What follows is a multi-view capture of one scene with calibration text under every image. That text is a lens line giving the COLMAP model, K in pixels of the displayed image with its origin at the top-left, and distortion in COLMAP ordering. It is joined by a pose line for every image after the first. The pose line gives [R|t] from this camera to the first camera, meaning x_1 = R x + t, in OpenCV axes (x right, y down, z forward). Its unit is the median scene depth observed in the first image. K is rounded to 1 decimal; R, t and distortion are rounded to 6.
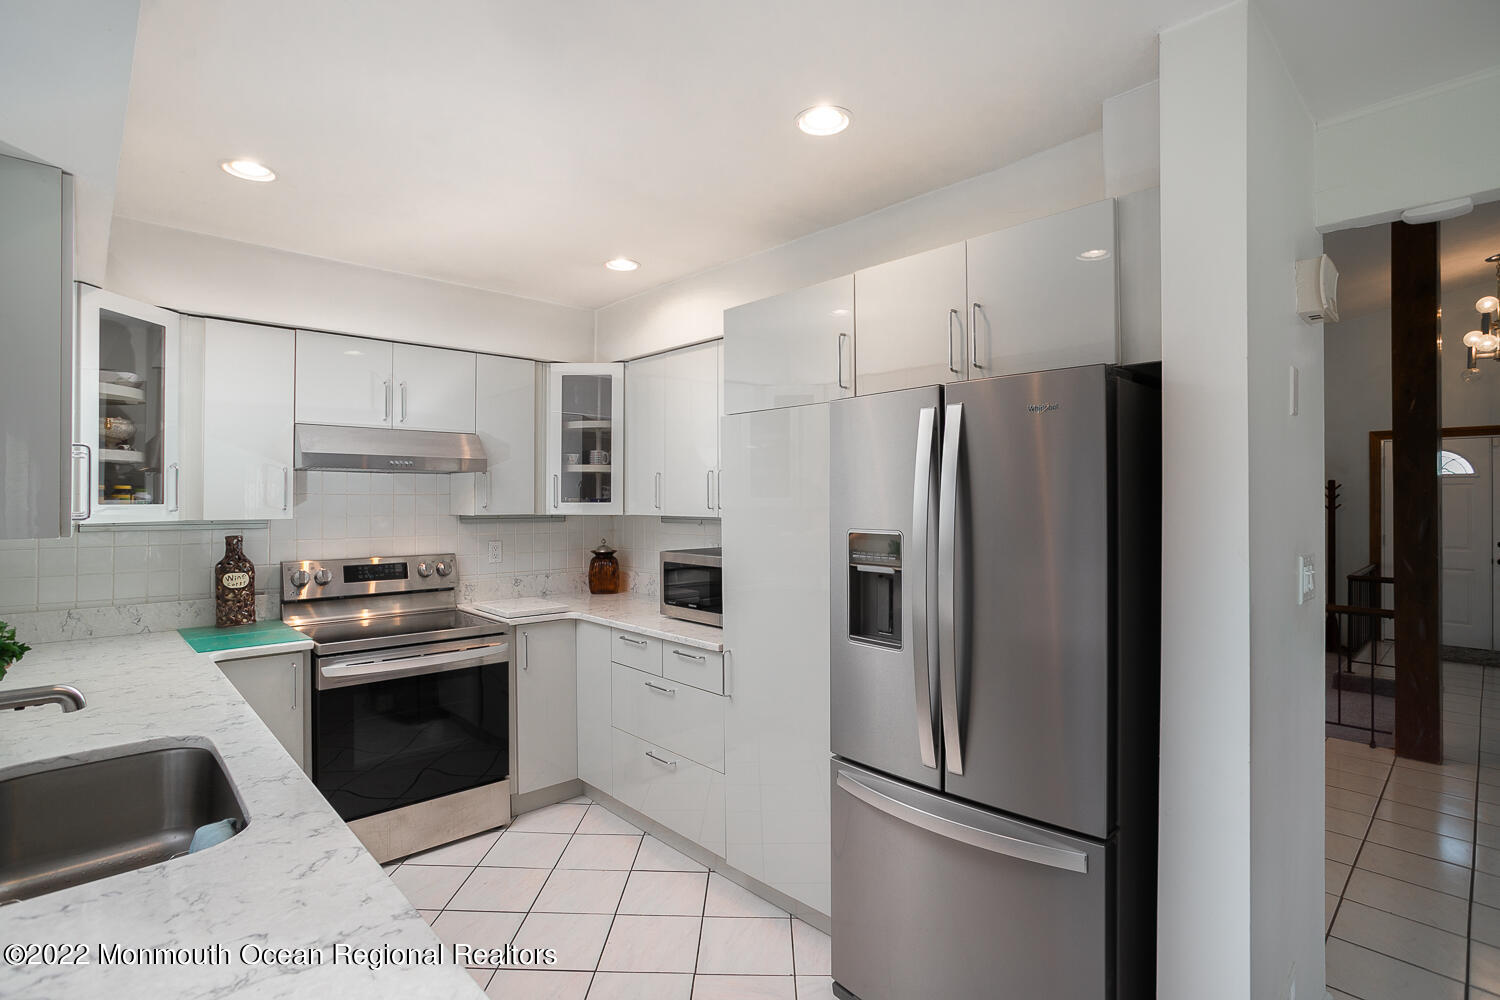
lens RADIAL K [[721.2, 0, 742.0], [0, 721.2, 495.4], [0, 0, 1]] dist [-0.055141, 0.022078]
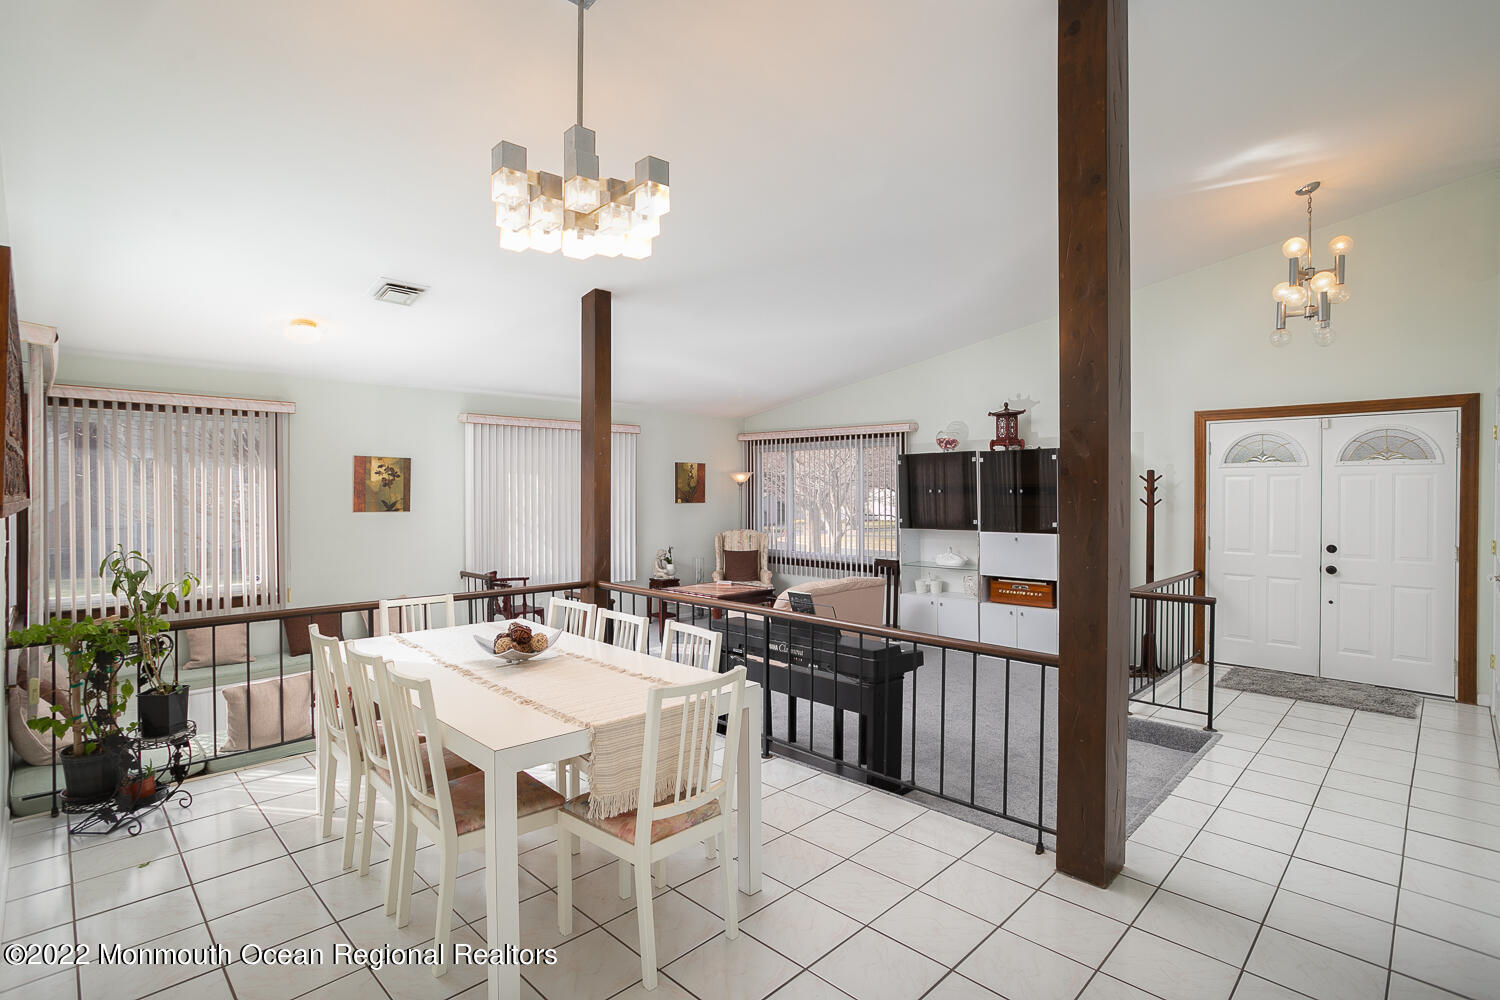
lens RADIAL K [[721.2, 0, 742.0], [0, 721.2, 495.4], [0, 0, 1]] dist [-0.055141, 0.022078]
pose [[0.999463, 0.000916, 0.032769, 0.781281], [-0.001218, 0.999957, 0.009201, 0.001979], [-0.032759, -0.009236, 0.999421, 0.418067]]
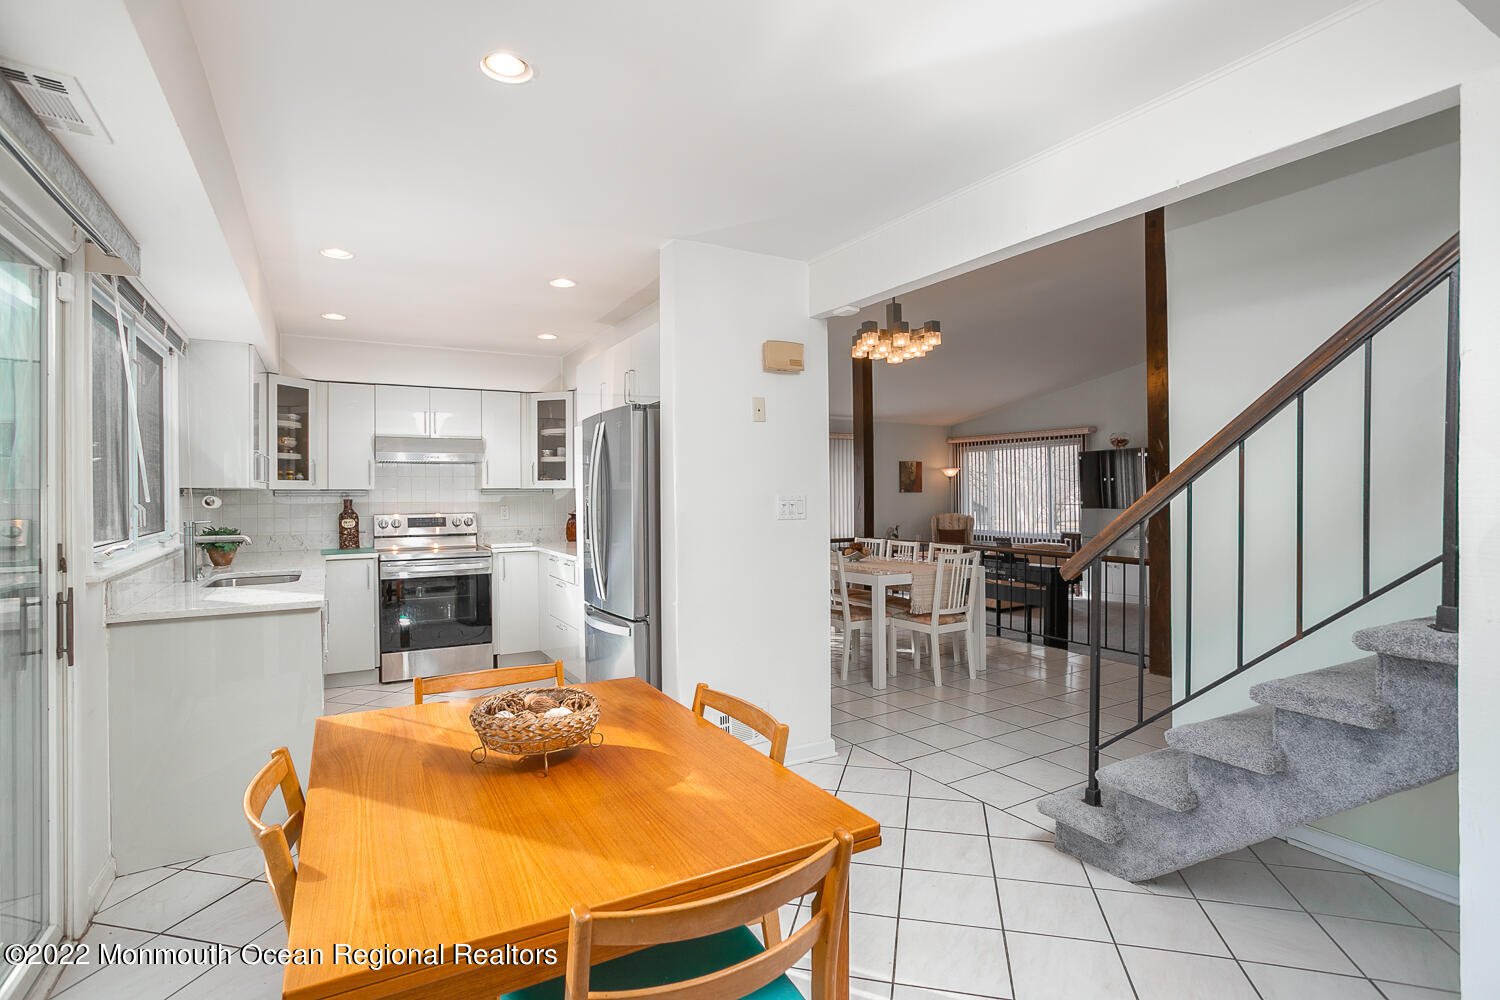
lens RADIAL K [[721.2, 0, 742.0], [0, 721.2, 495.4], [0, 0, 1]] dist [-0.055141, 0.022078]
pose [[0.974317, -0.006701, -0.225082, 0.652820], [0.008530, 0.999938, 0.007156, 0.041116], [0.225021, -0.008892, 0.974313, -0.533021]]
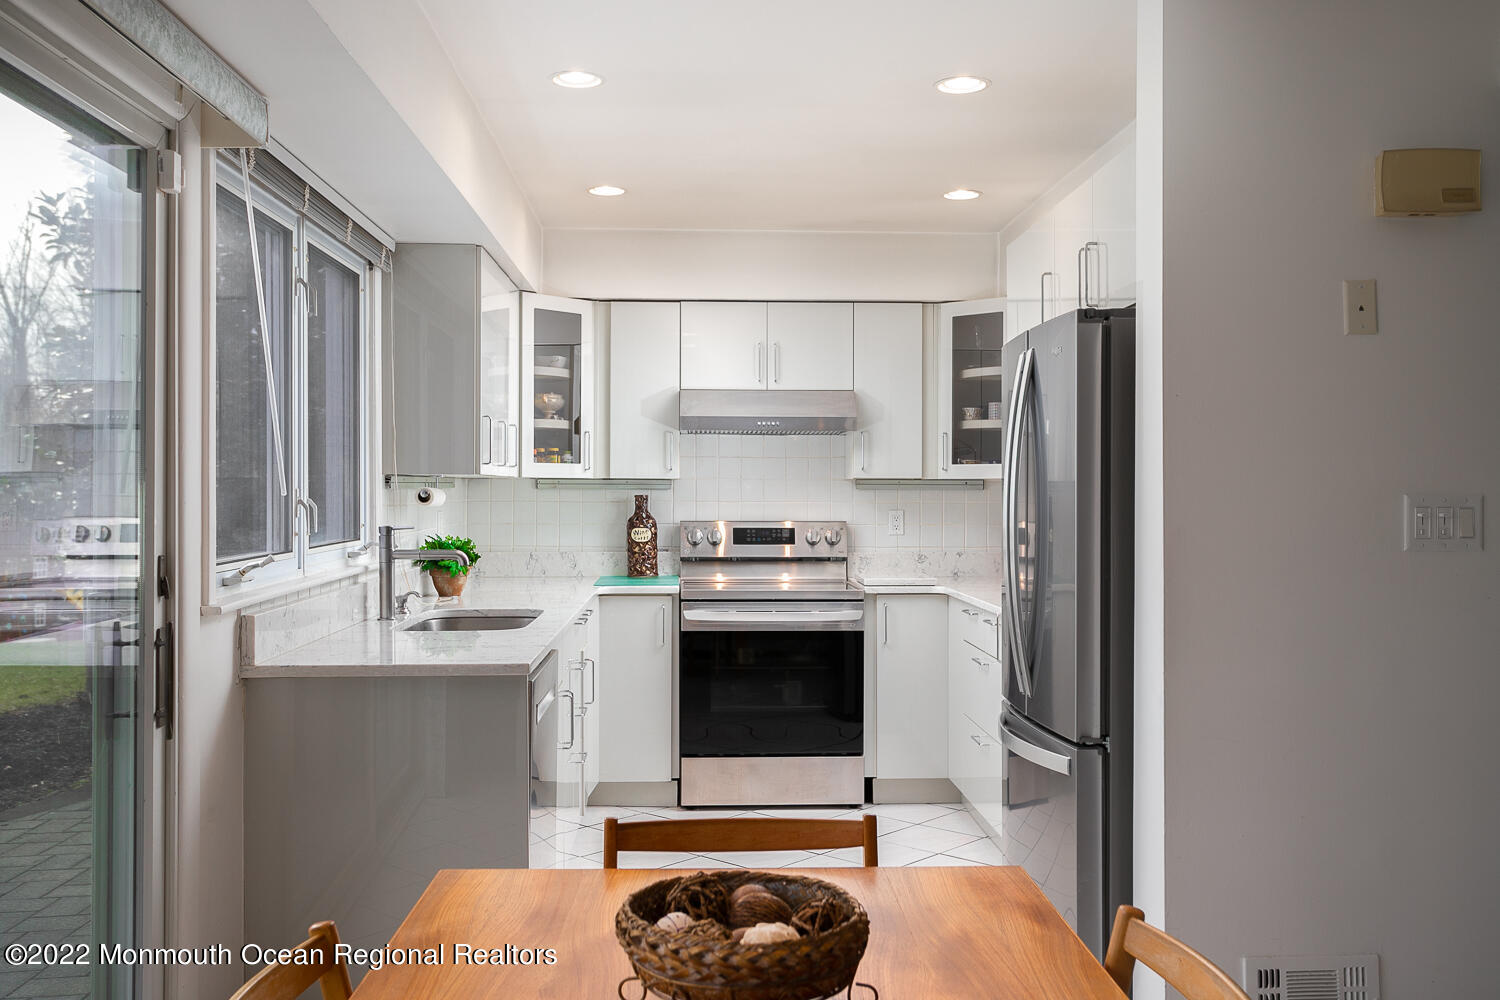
lens RADIAL K [[1313.1, 0, 750.0], [0, 1313.1, 500.0], [0, 0, 1]] dist [-0.021344, -0.001575]
pose [[0.761823, 0.006029, -0.647758, 0.696952], [0.001137, 0.999943, 0.010645, 0.042105], [0.647785, -0.008847, 0.761772, -0.424858]]
